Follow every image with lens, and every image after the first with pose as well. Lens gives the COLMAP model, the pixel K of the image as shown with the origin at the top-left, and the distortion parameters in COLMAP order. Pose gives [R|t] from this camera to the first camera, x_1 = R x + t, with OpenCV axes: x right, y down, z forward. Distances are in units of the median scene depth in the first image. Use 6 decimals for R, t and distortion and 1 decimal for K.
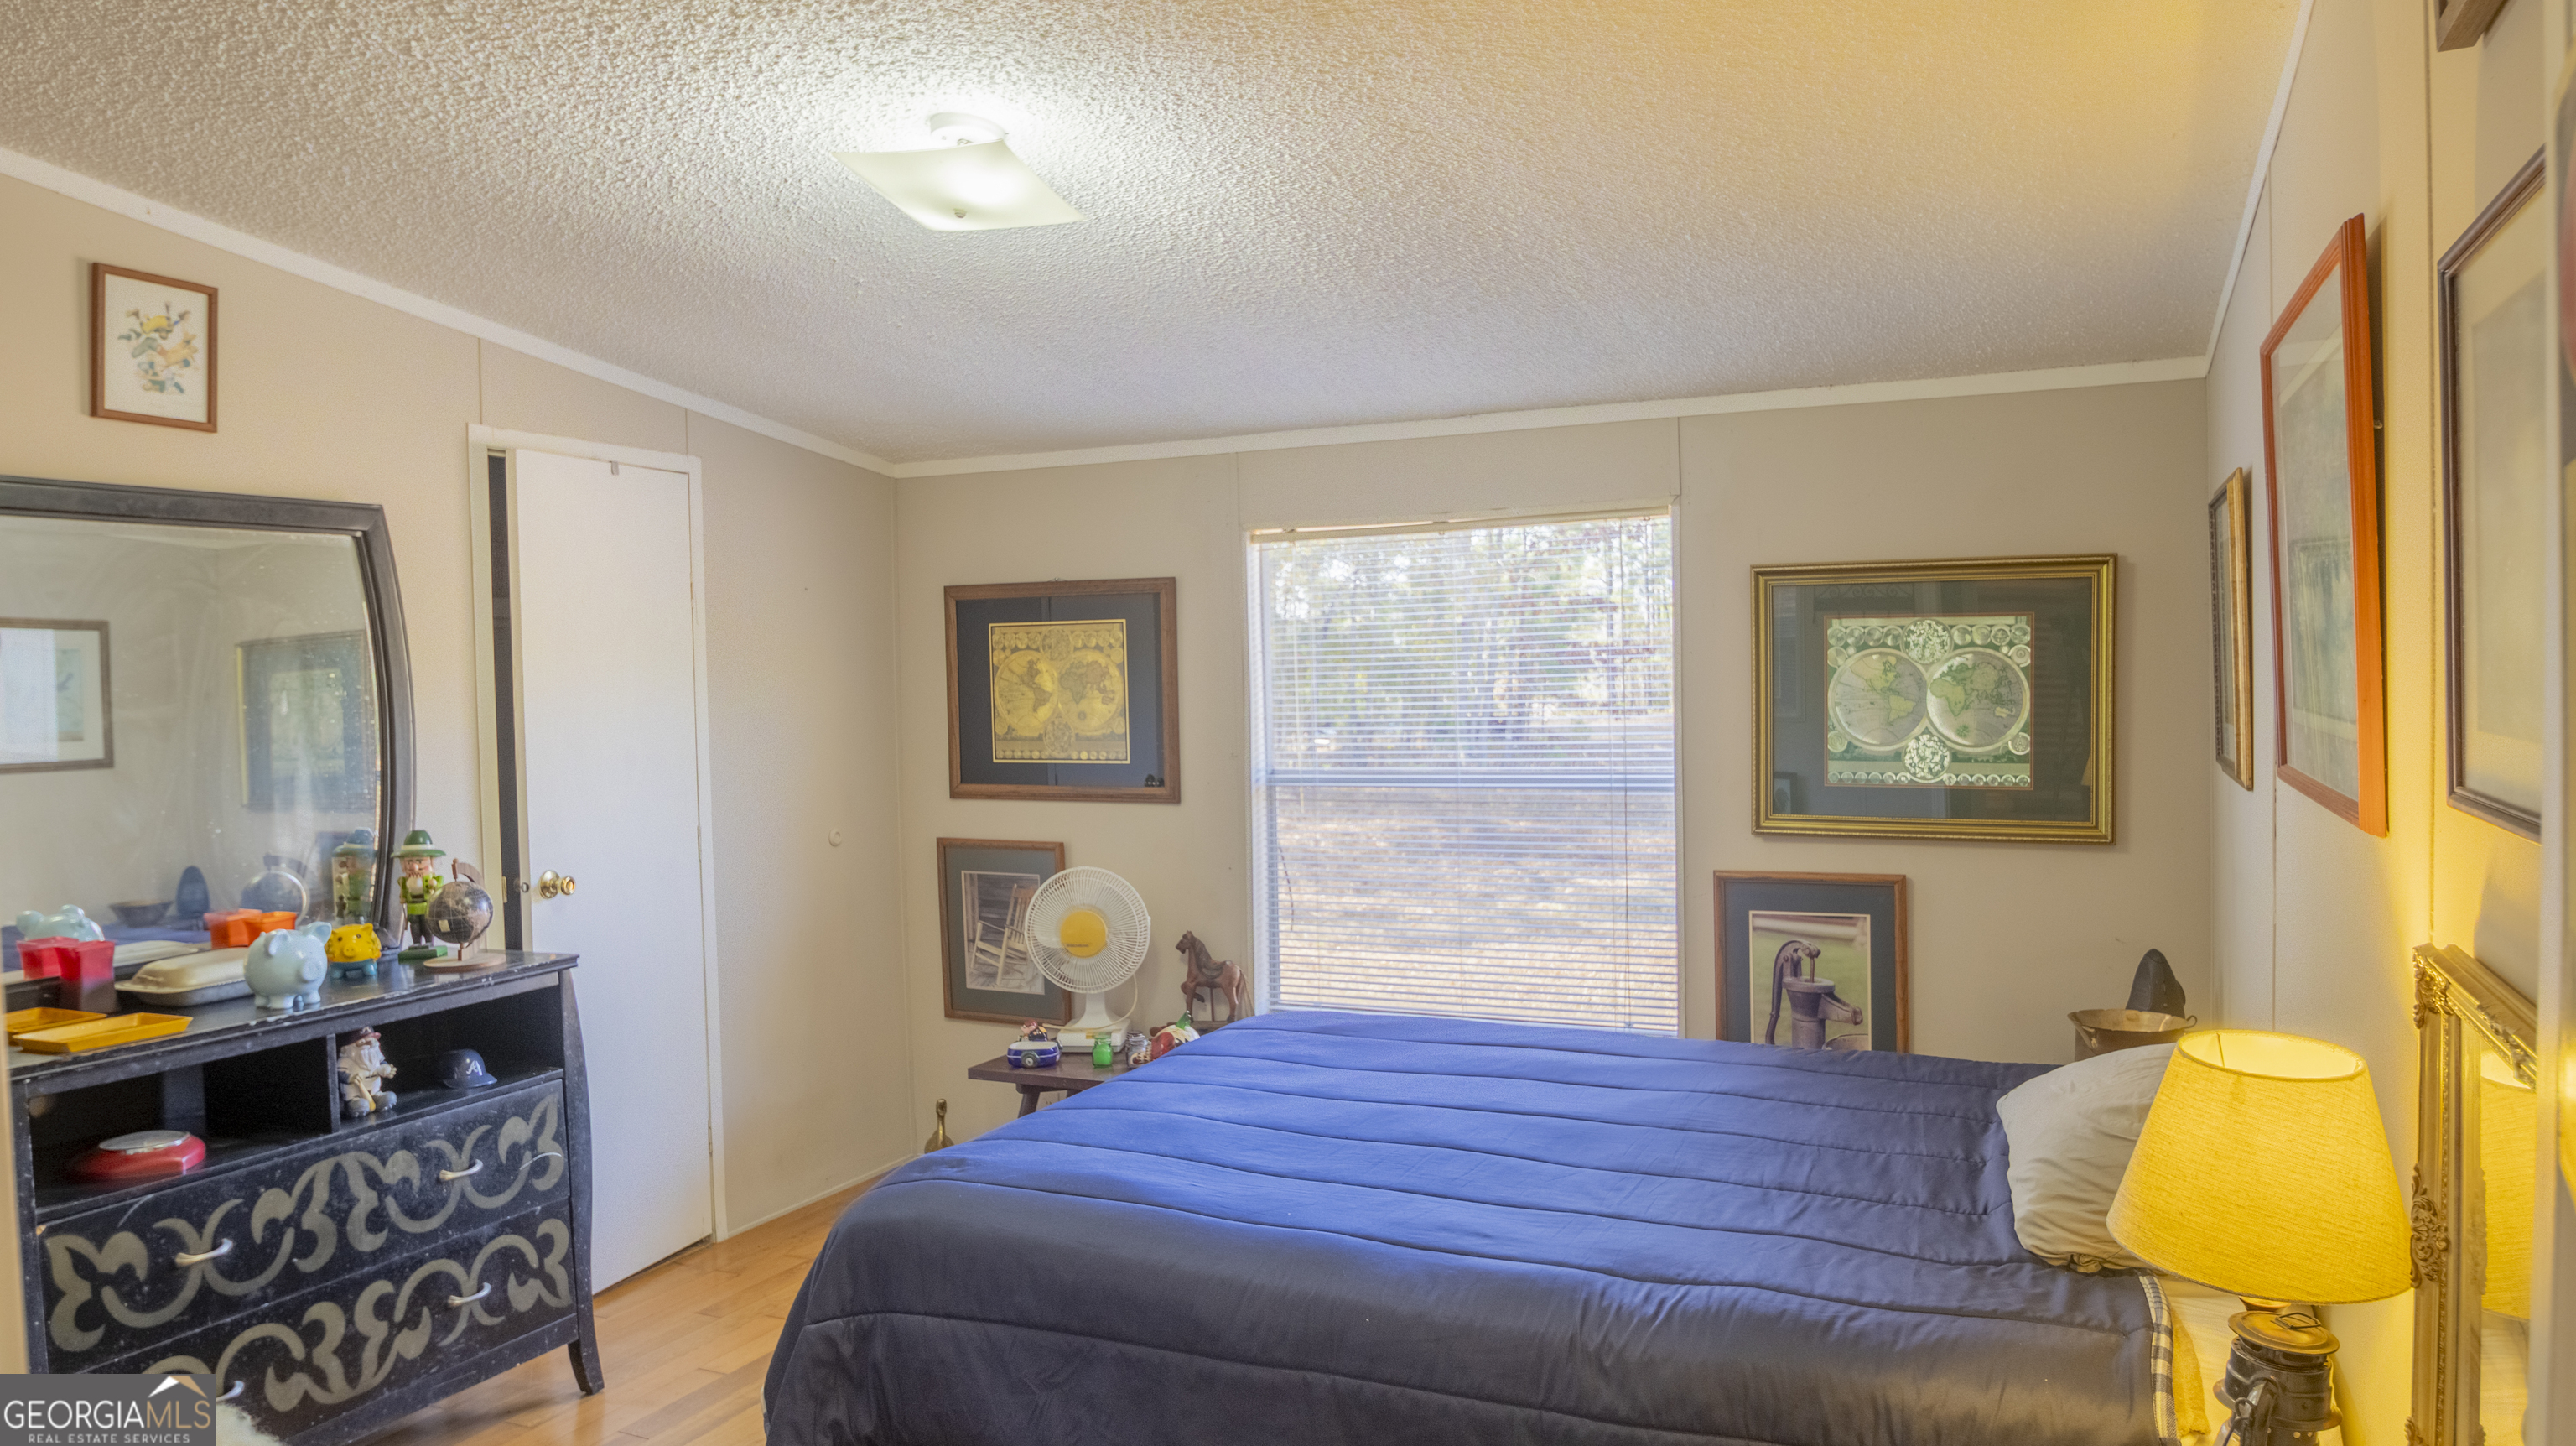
lens RADIAL K [[1704.8, 0, 1277.1], [0, 1704.8, 728.1], [0, 0, 1]] dist [-0.035150, 0.001597]
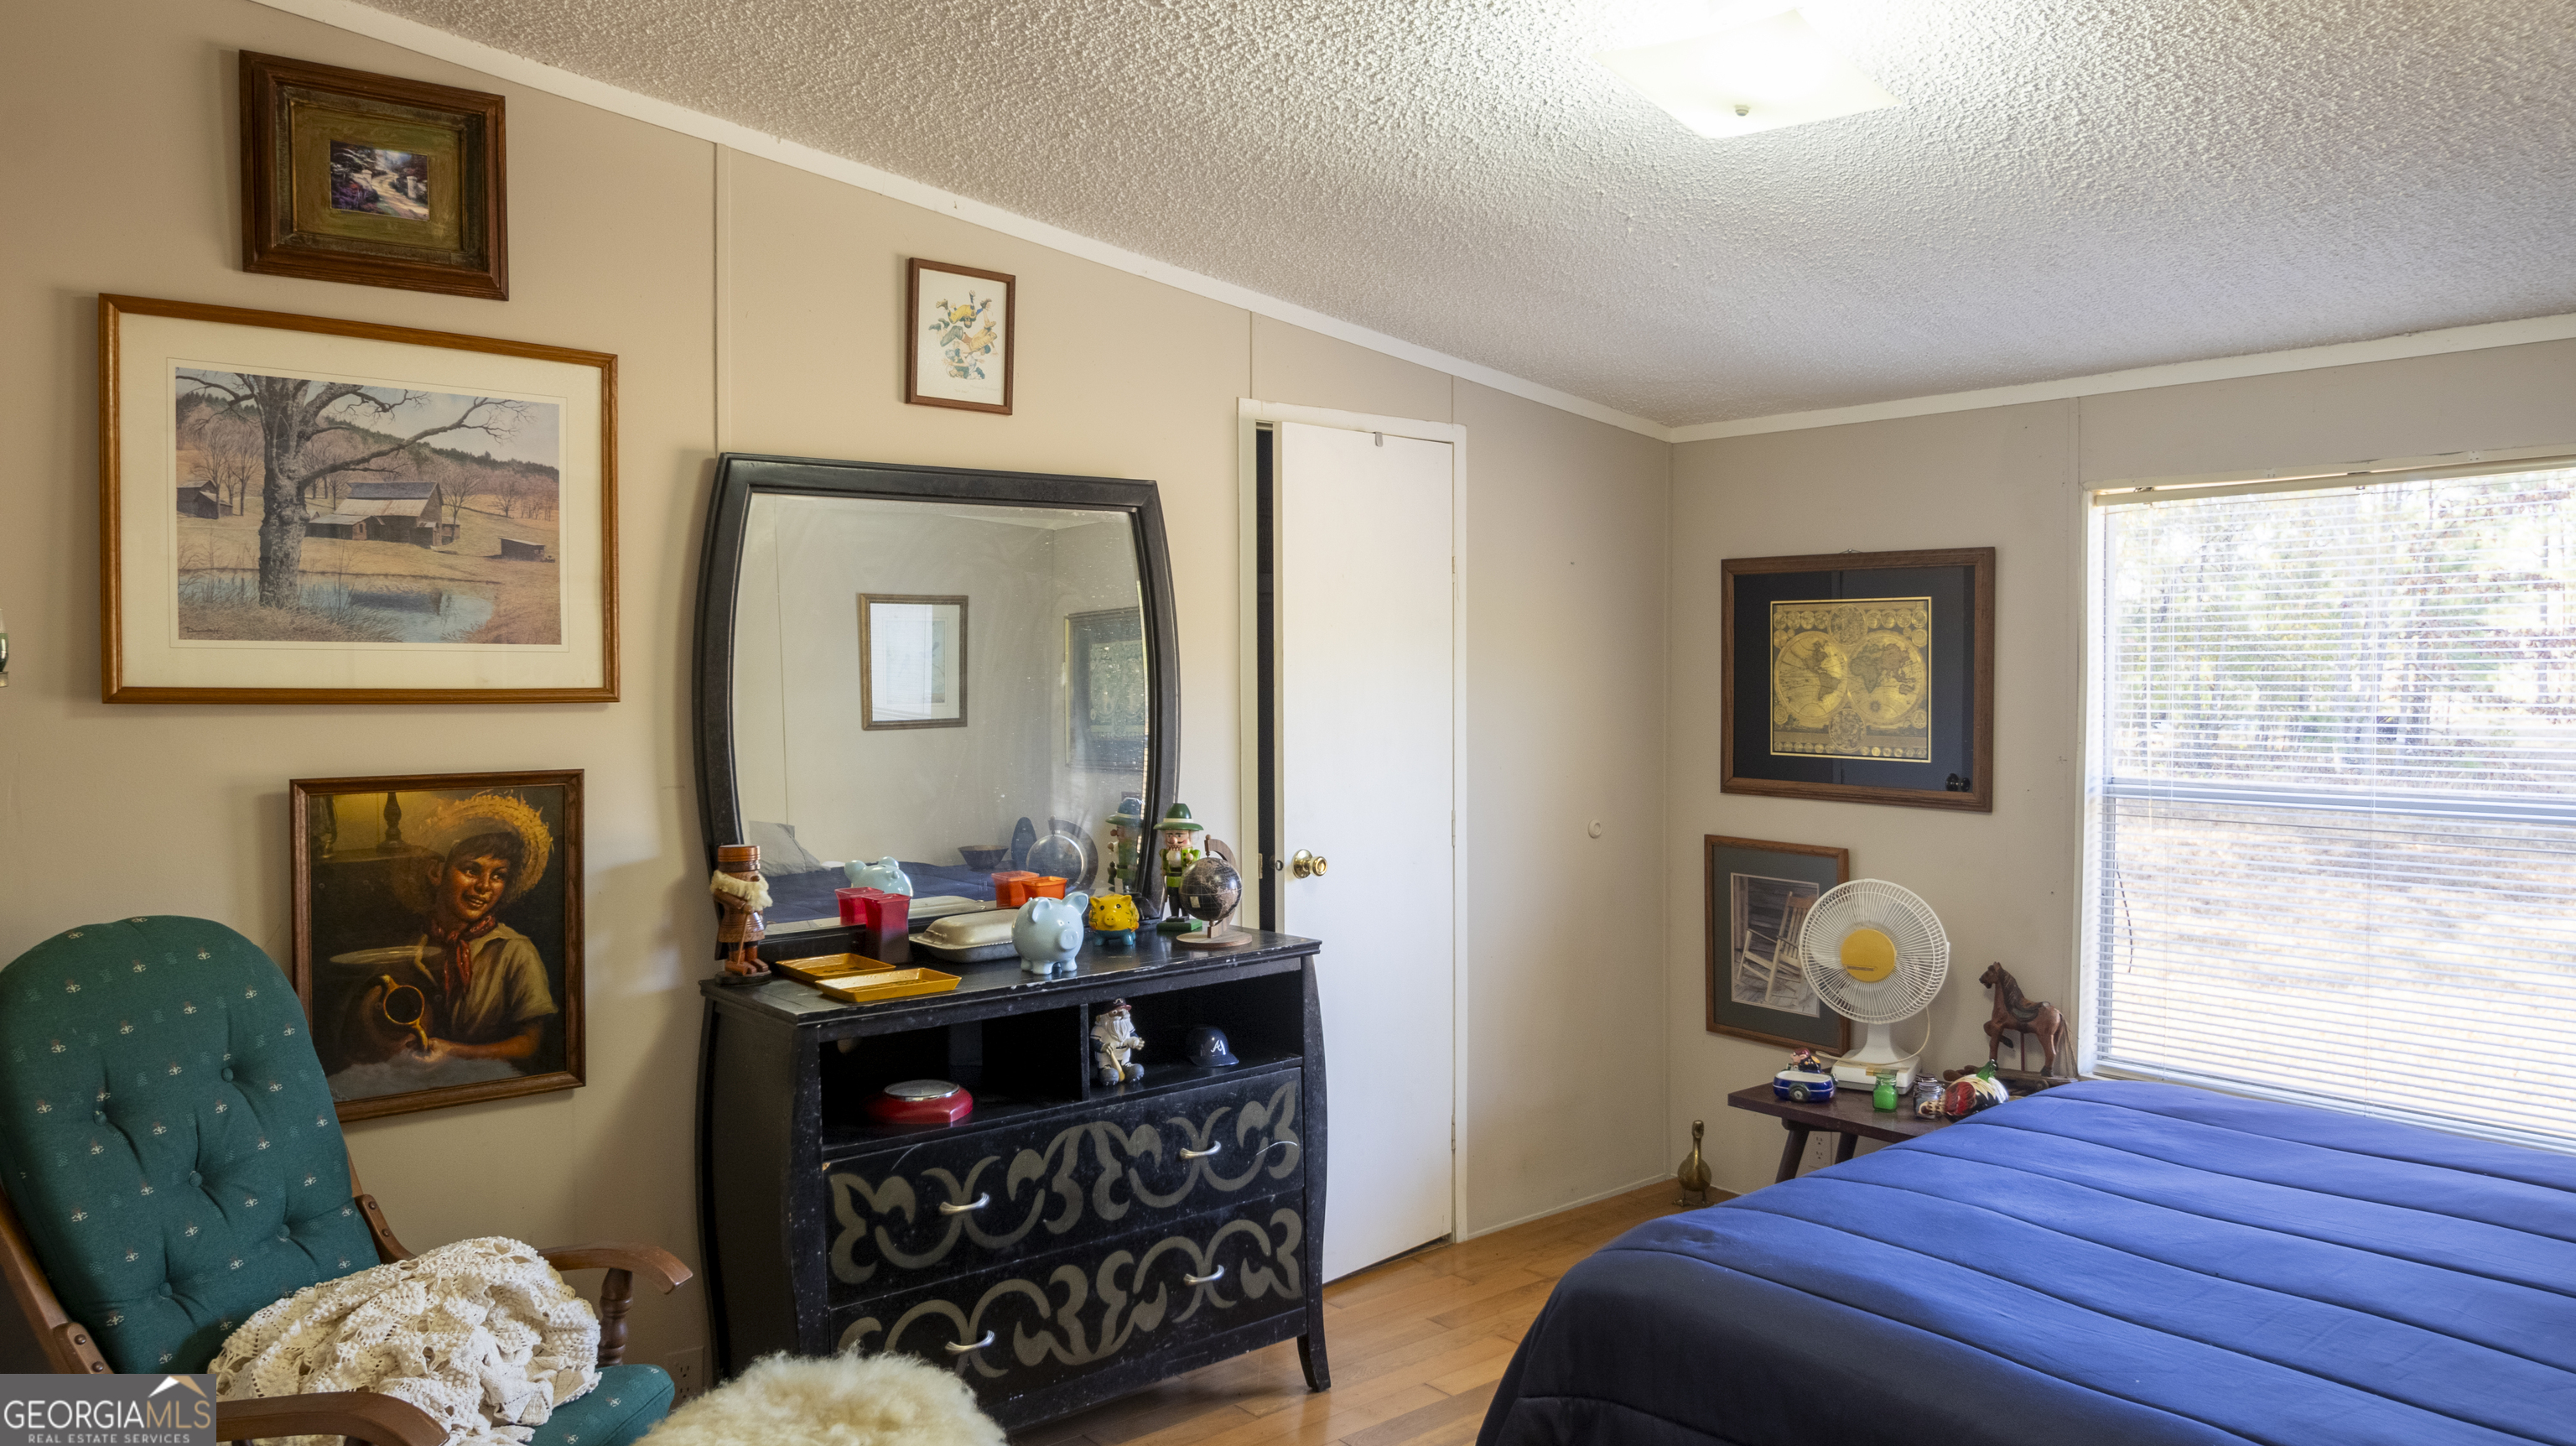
lens RADIAL K [[1704.8, 0, 1277.1], [0, 1704.8, 728.1], [0, 0, 1]] dist [-0.035150, 0.001597]
pose [[0.899305, 0.033591, -0.436030, -0.015249], [-0.028128, 0.999424, 0.018982, -0.005986], [0.436416, -0.004806, 0.899732, 0.120043]]
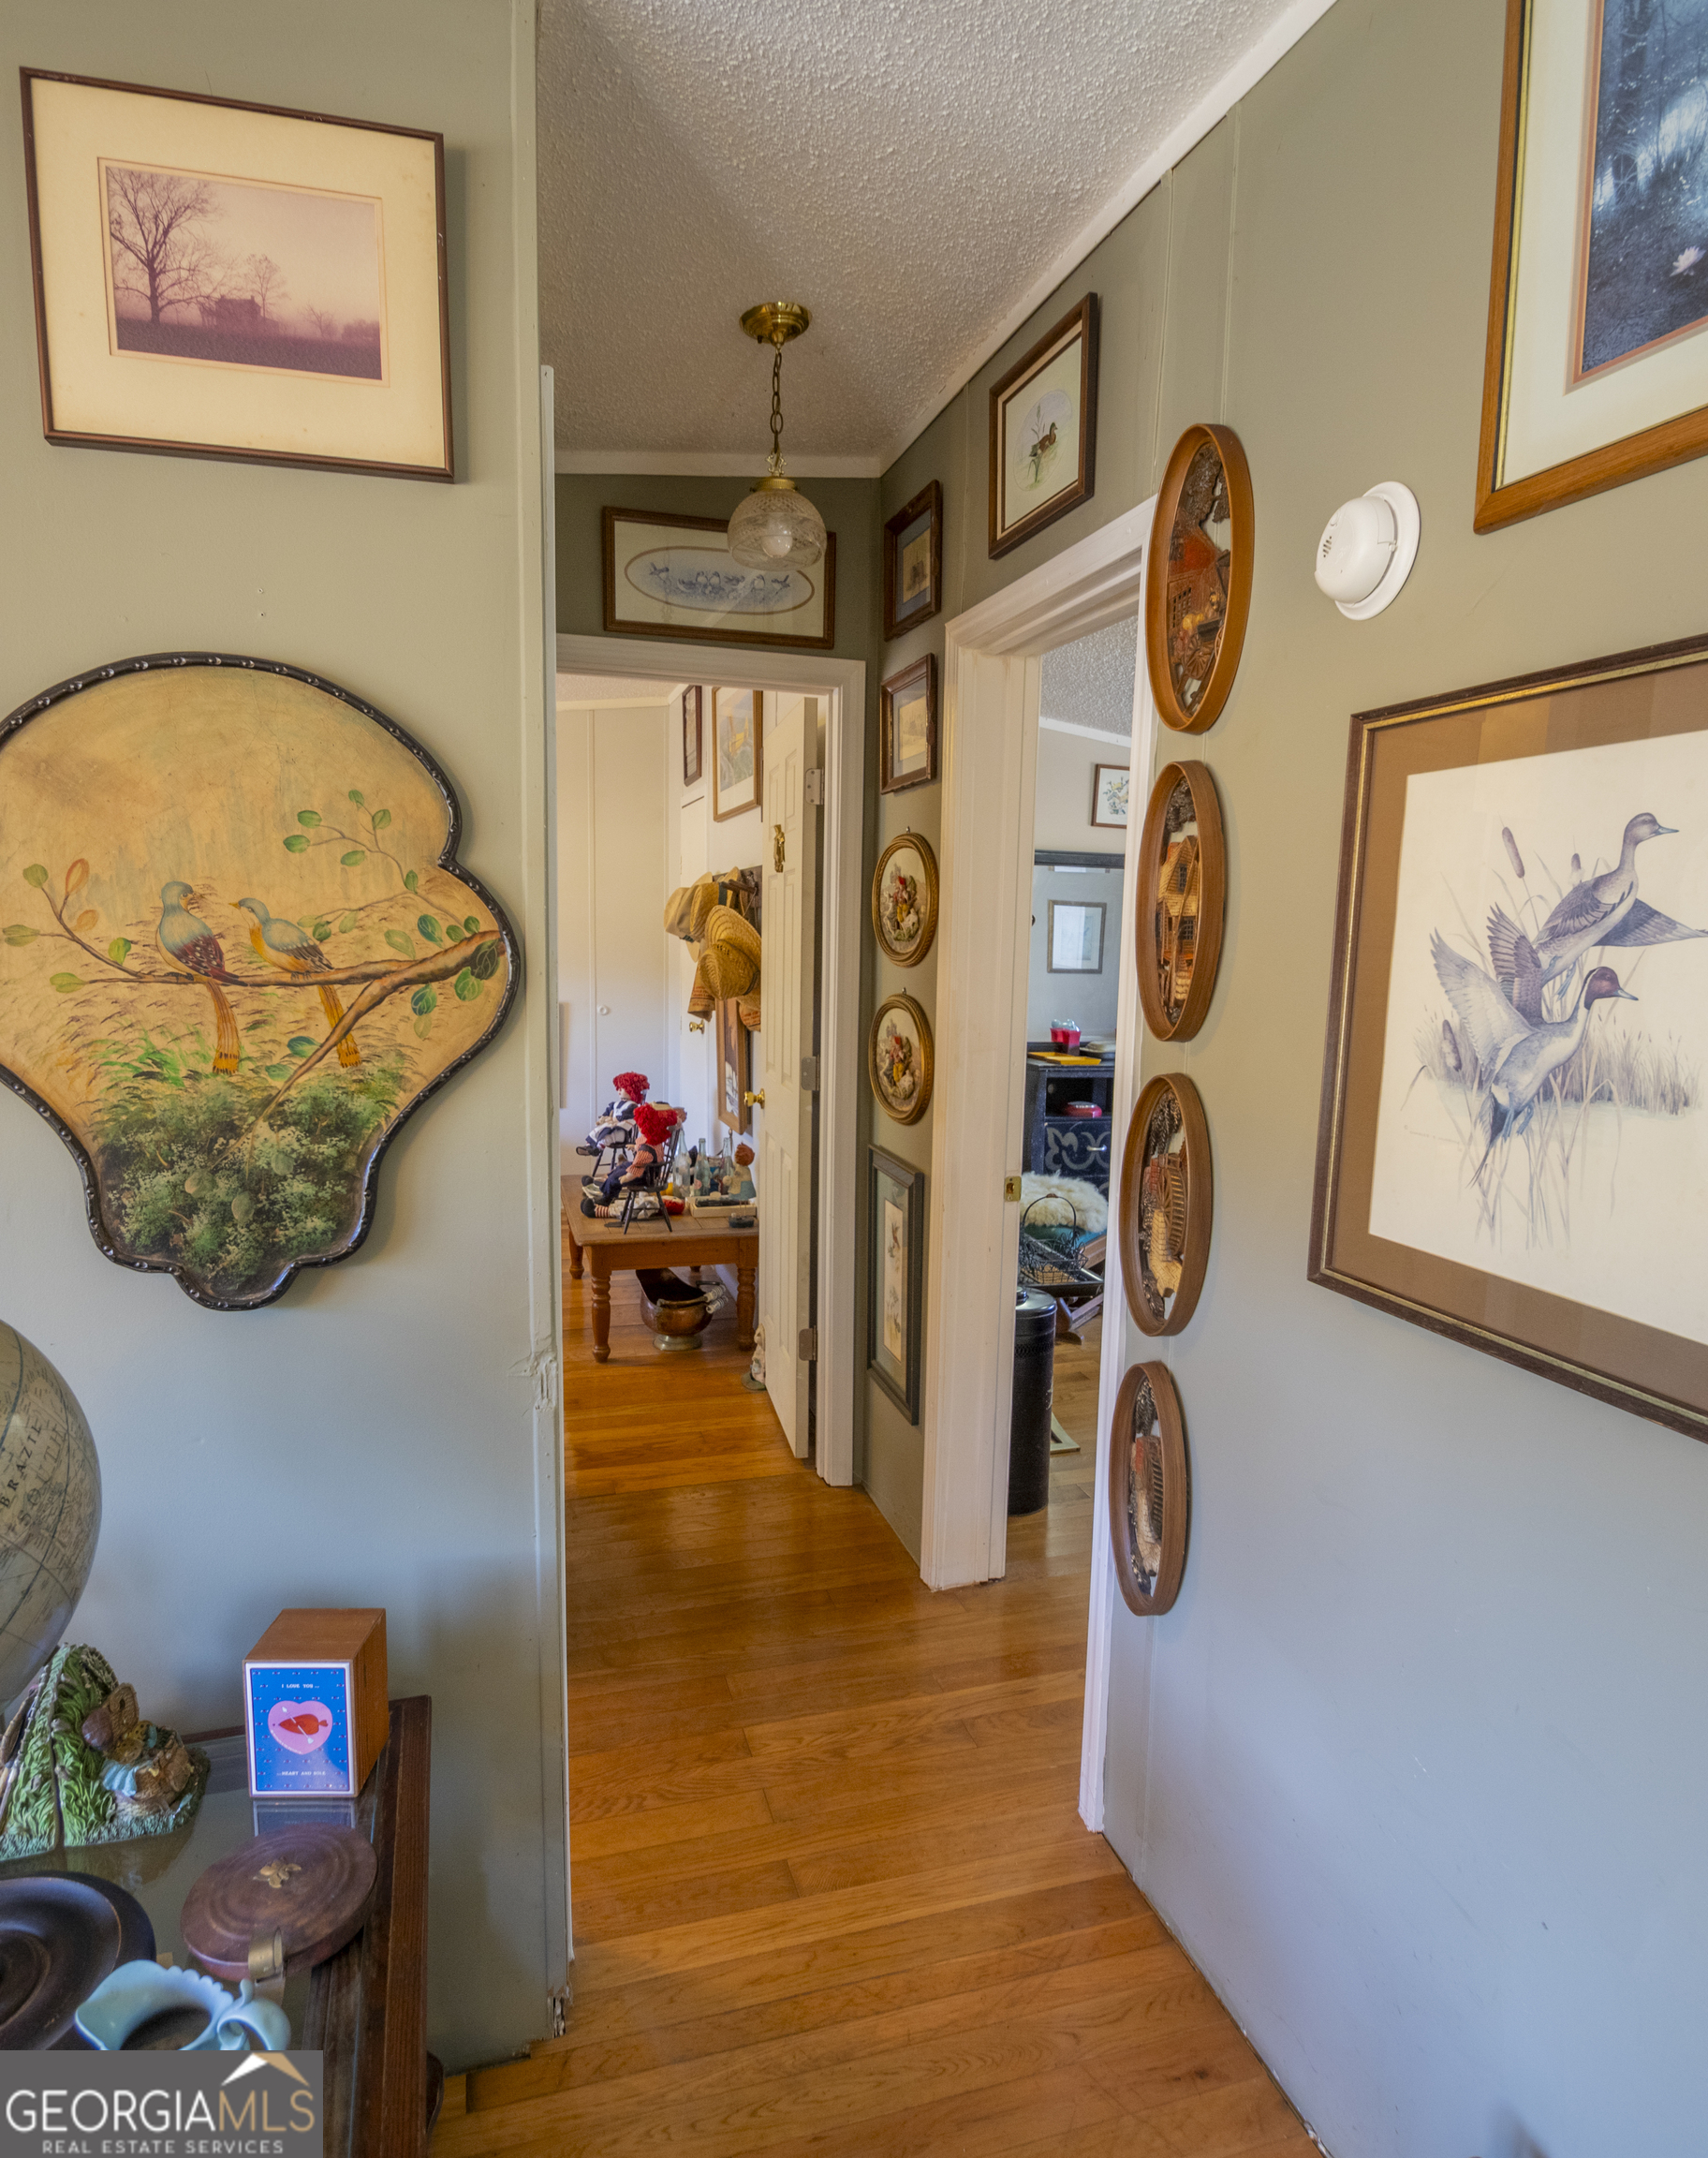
lens RADIAL K [[1214.2, 0, 856.4], [0, 1214.2, 1089.0], [0, 0, 1]] dist [-0.000726, 0.000315]
pose [[0.677323, 0.129431, -0.724211, 0.416788], [-0.064724, 0.991069, 0.116590, 0.017193], [0.732833, -0.032096, 0.679651, -0.503820]]
